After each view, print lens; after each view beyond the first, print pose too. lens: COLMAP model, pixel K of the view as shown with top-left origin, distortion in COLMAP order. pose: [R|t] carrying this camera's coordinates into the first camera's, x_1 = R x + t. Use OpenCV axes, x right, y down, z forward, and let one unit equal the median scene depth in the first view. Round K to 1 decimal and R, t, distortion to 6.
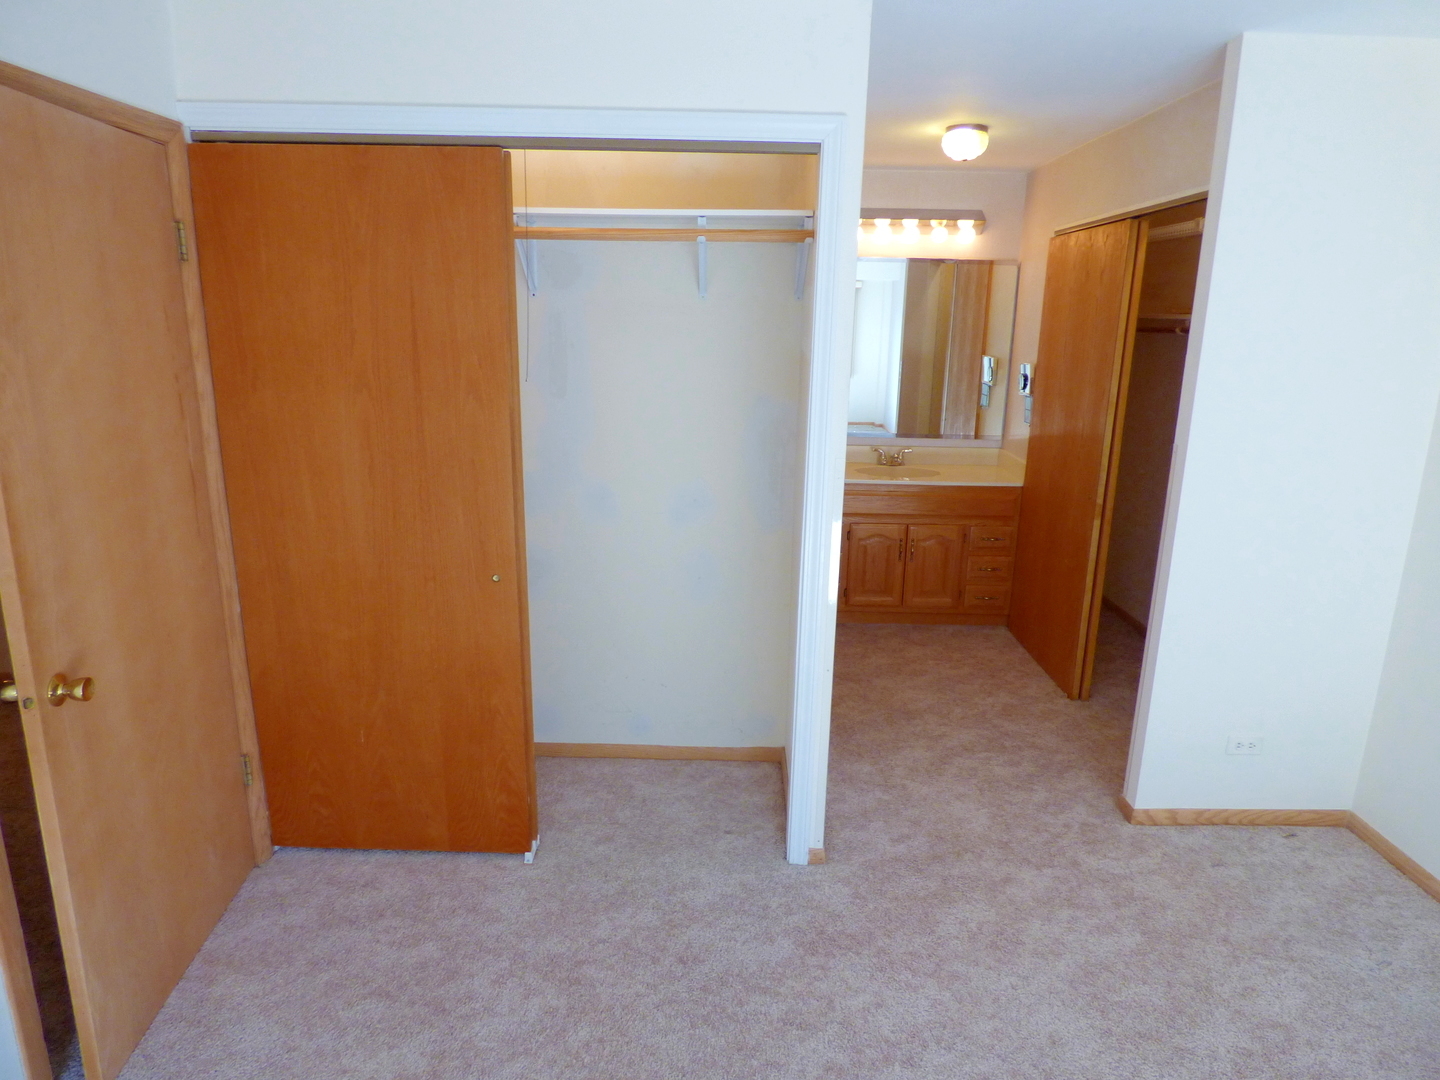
lens RADIAL K [[894.4, 0, 716.2], [0, 894.4, 534.7], [0, 0, 1]] dist [-0.019447, -0.007172]
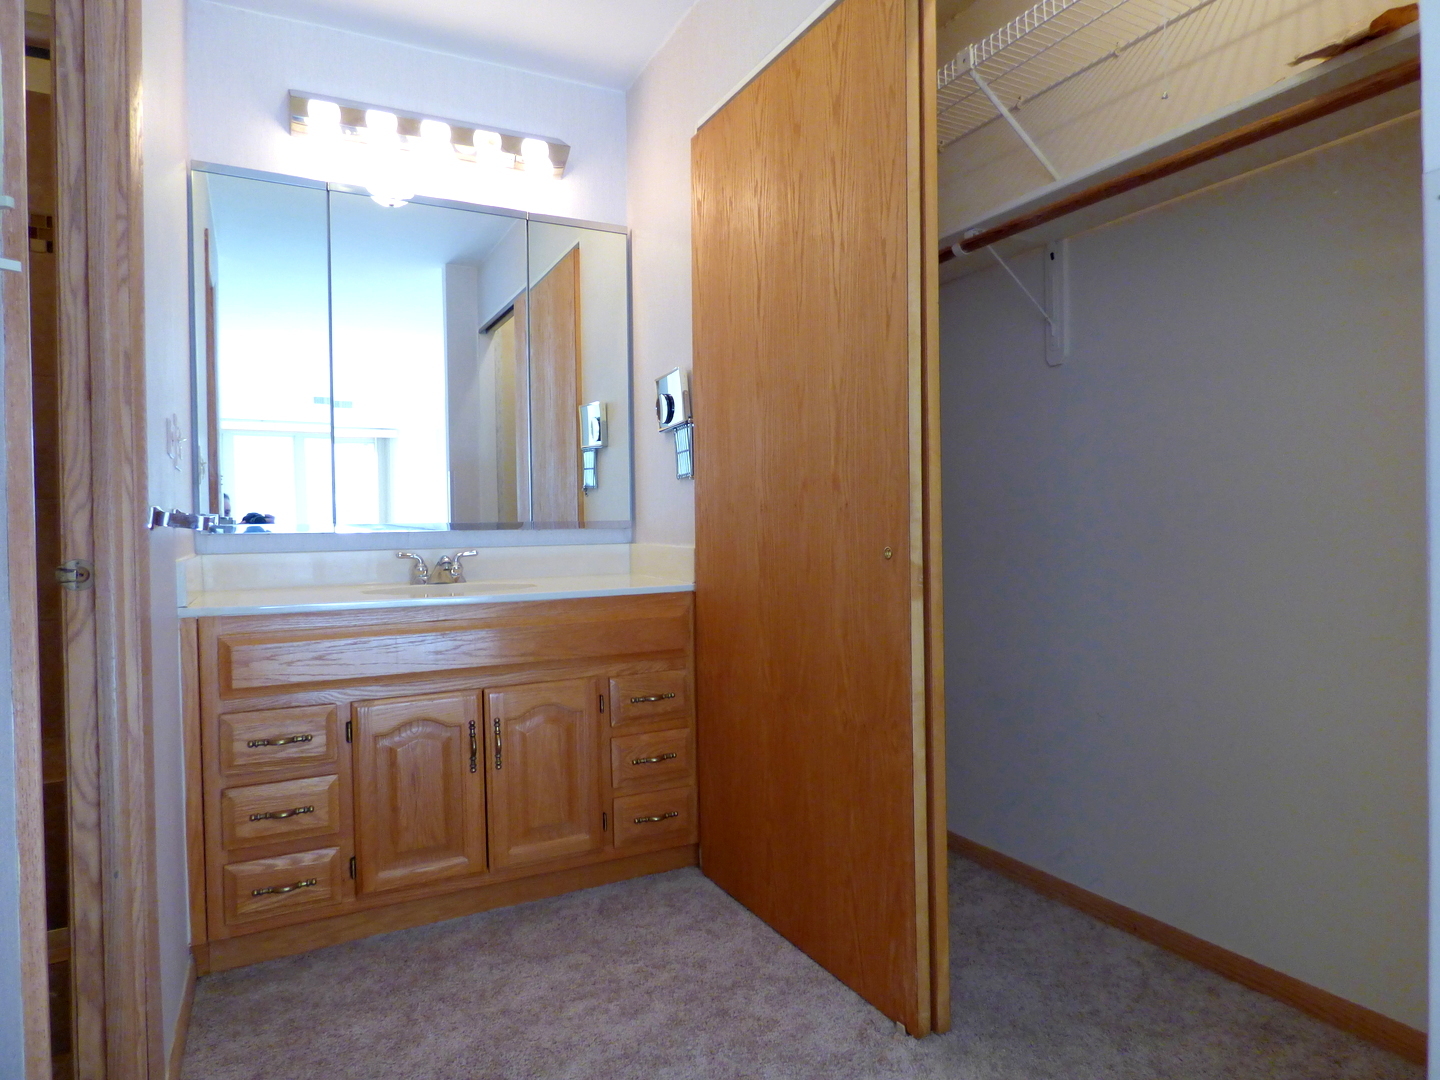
lens RADIAL K [[894.4, 0, 716.2], [0, 894.4, 534.7], [0, 0, 1]] dist [-0.019447, -0.007172]
pose [[0.884110, -0.042557, 0.465337, 0.106987], [0.146164, 0.971059, -0.188895, 0.015897], [-0.443831, 0.235019, 0.864743, 0.516957]]
